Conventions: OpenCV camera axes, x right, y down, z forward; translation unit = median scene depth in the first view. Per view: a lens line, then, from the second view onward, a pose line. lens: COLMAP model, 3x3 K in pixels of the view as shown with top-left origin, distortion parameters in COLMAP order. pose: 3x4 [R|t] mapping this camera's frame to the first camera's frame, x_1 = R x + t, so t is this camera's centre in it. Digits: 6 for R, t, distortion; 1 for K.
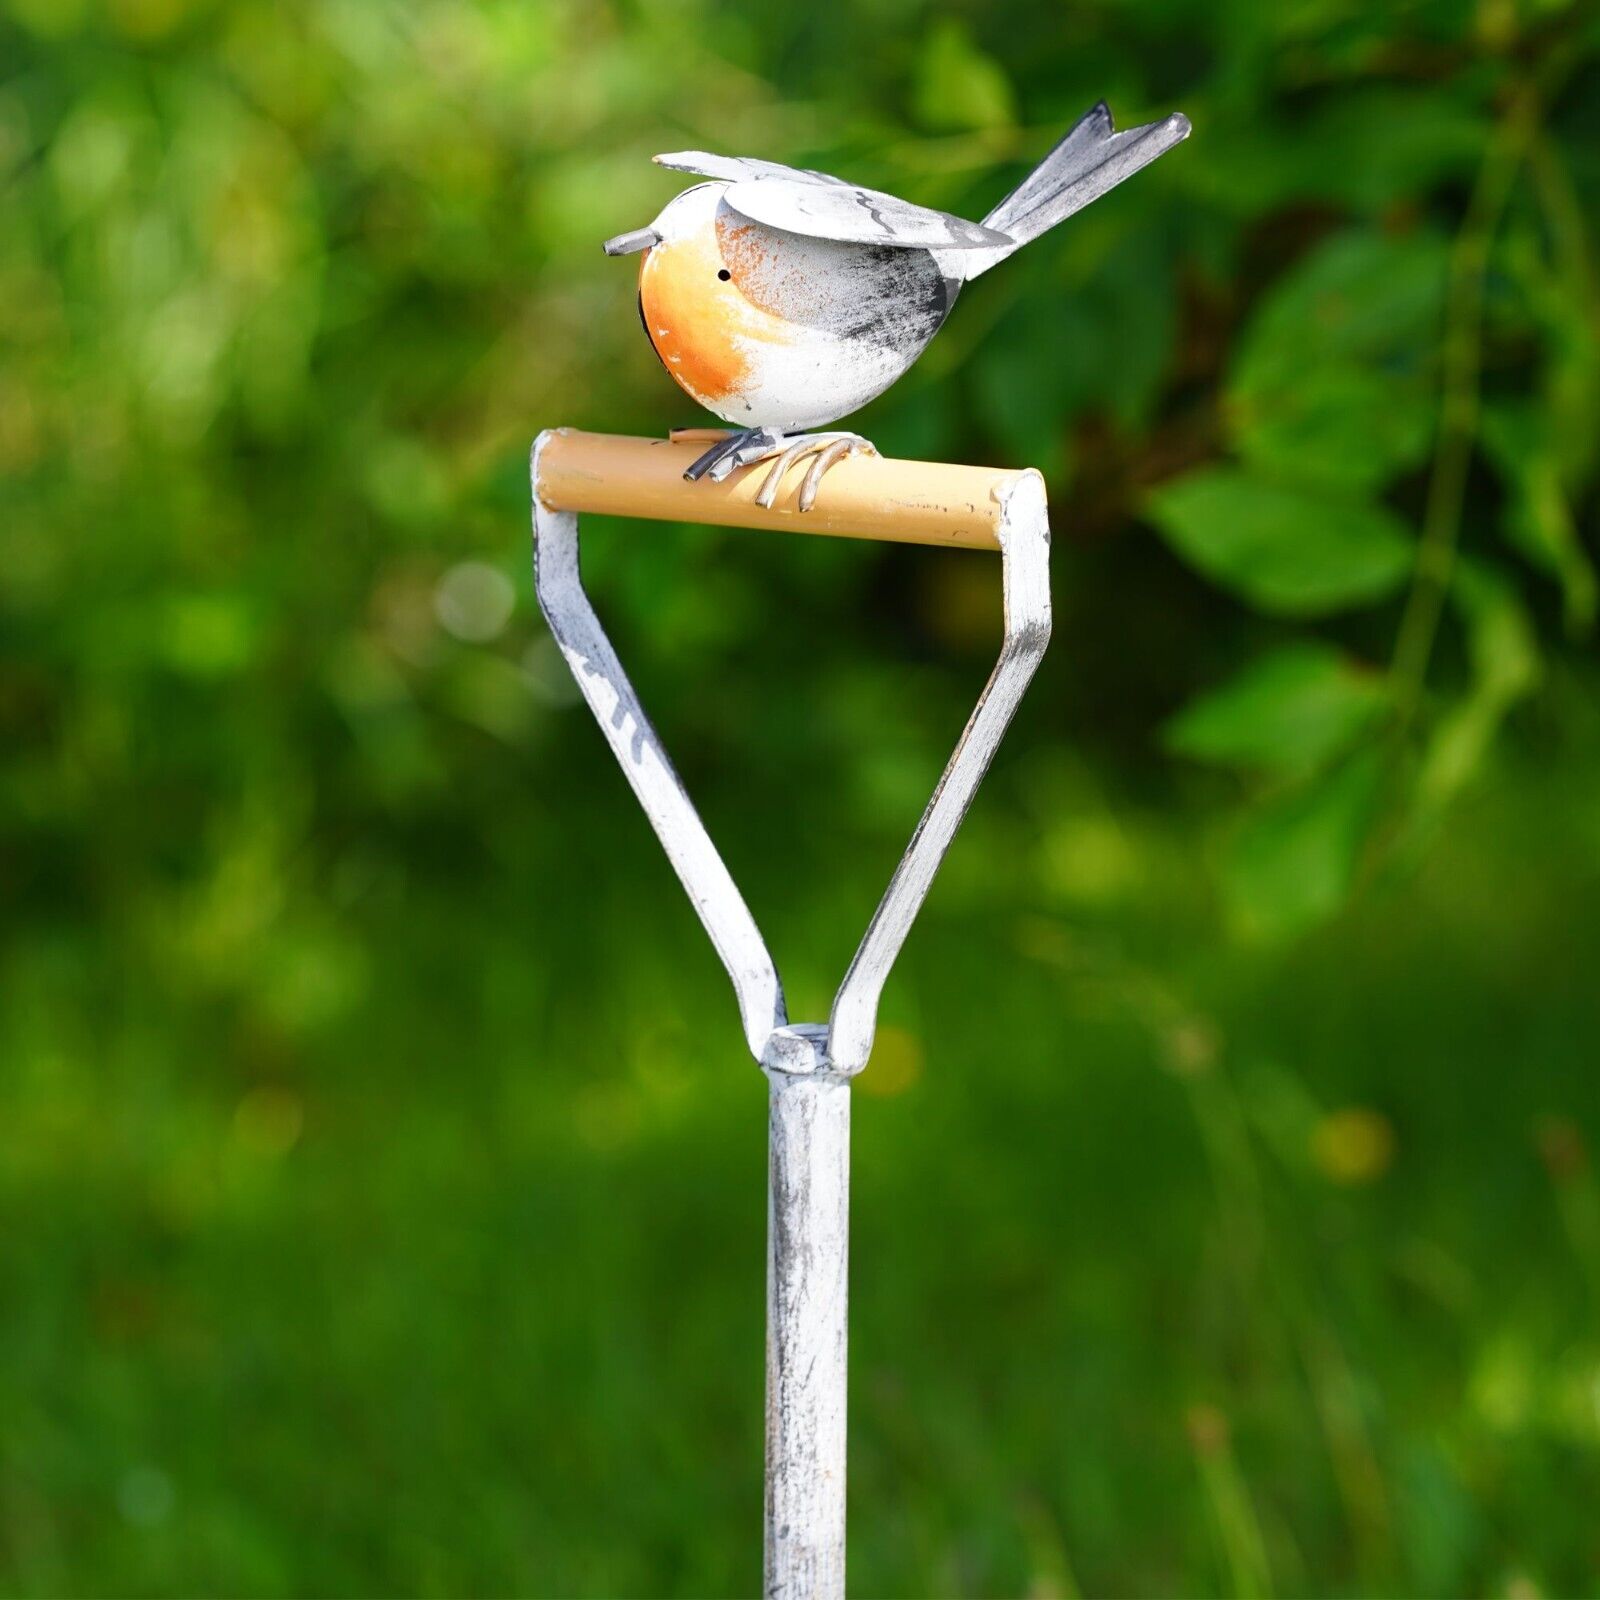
lens RADIAL K [[10899.0, 0, 809.3], [0, 10899.0, 786.2], [0, 0, 1]] dist [0.416928, 0.000000]
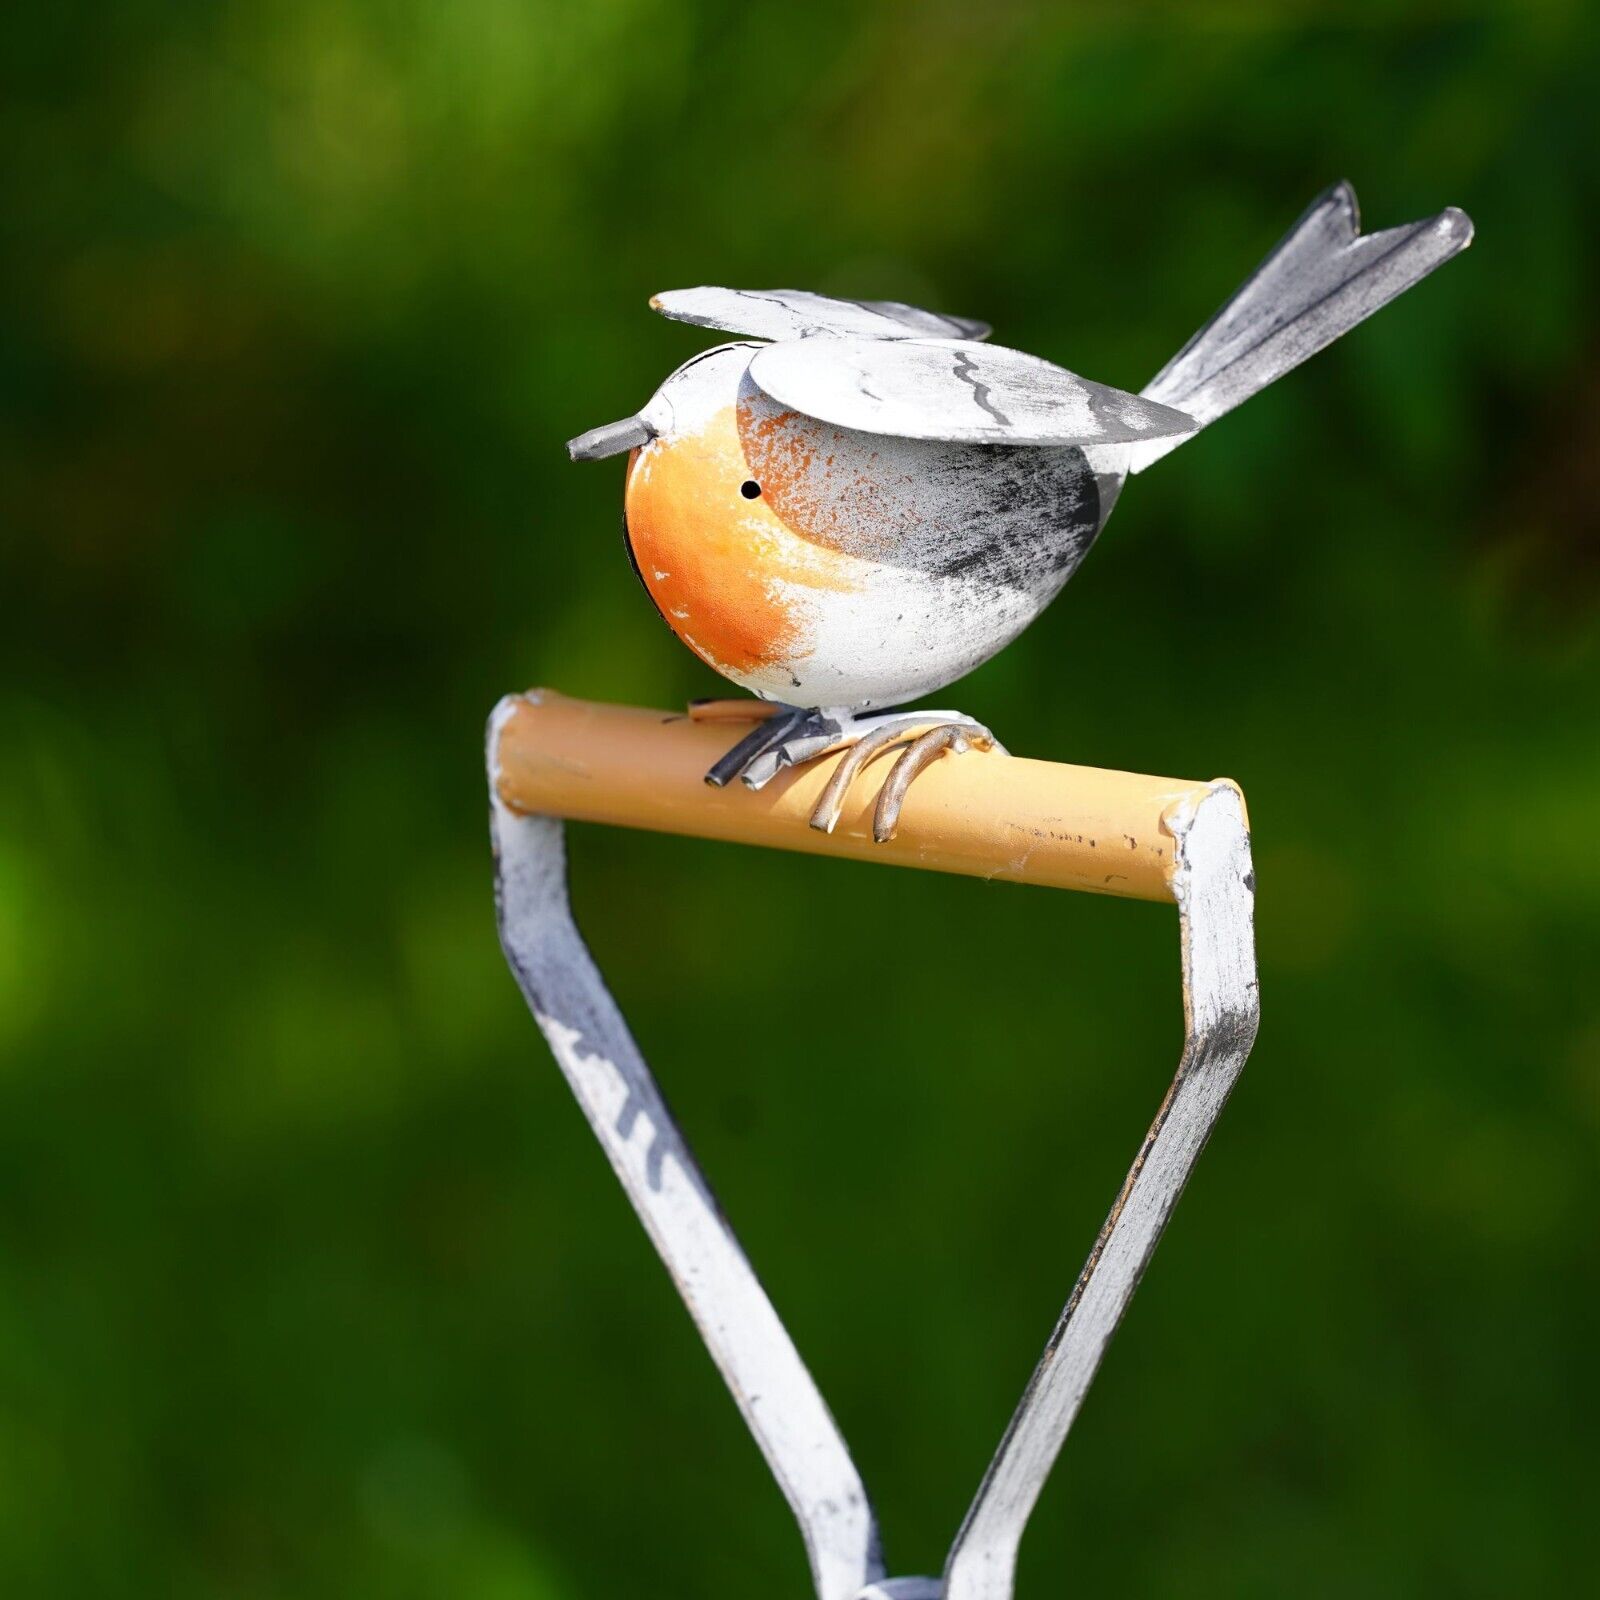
lens RADIAL K [[10899.0, 0, 796.1], [0, 10899.0, 813.1], [0, 0, 1]] dist [0.416928, 0.000000]
pose [[0.998353, -0.011490, -0.056214, 0.031062], [0.014481, 0.998484, 0.053096, -0.061276], [0.055519, -0.053823, 0.997006, 0.340441]]
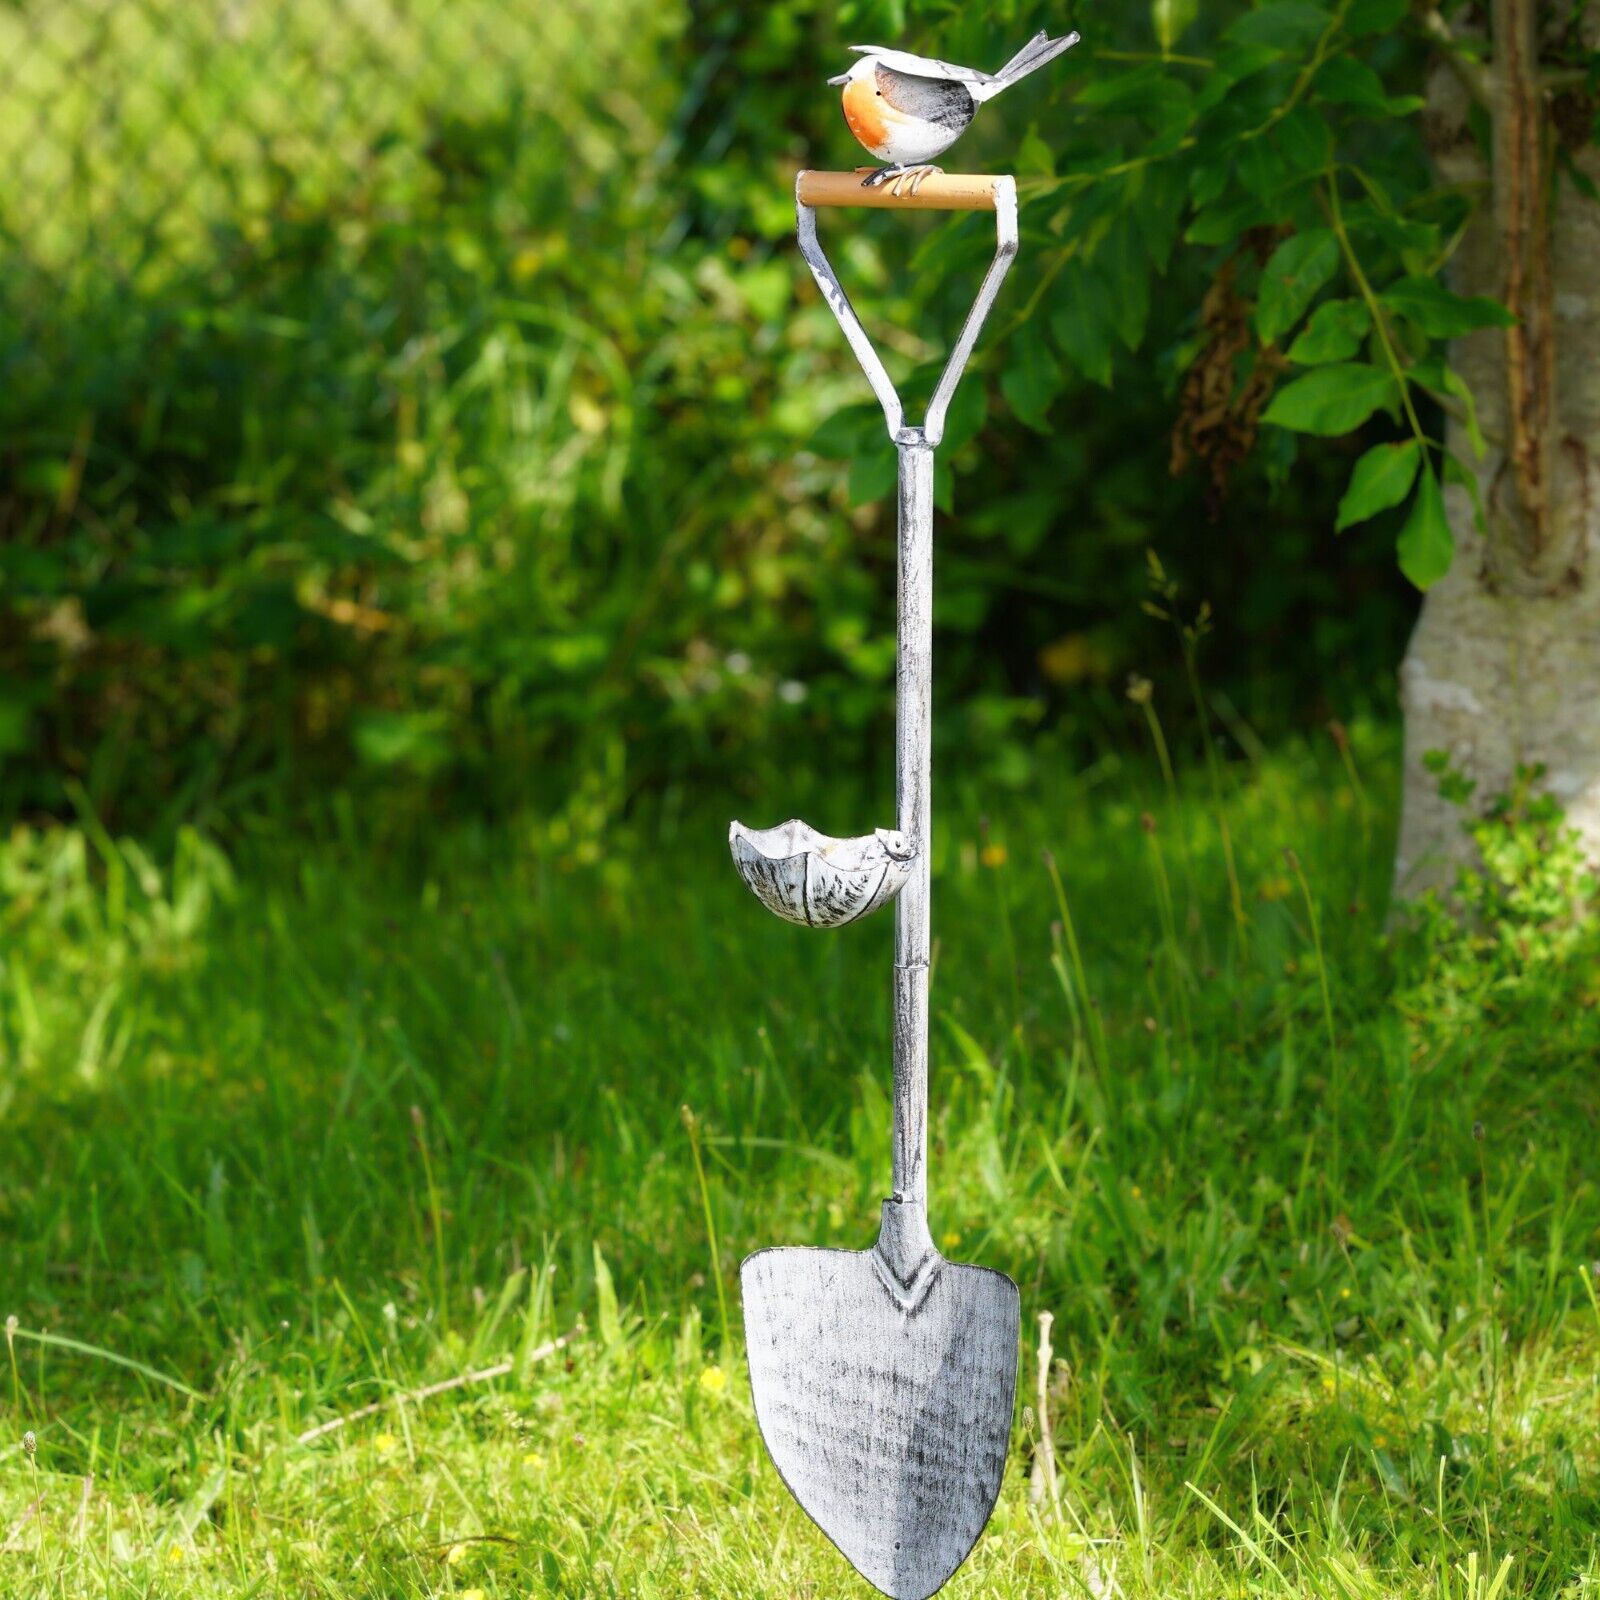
lens RADIAL K [[10899.0, 0, 799.6], [0, 10899.0, 802.4], [0, 0, 1]] dist [0.416928, 0.000000]
pose [[0.999766, -0.000861, -0.021614, 0.025569], [-0.000345, 0.998445, -0.055740, 0.233190], [0.021629, 0.055735, 0.998211, -1.320203]]
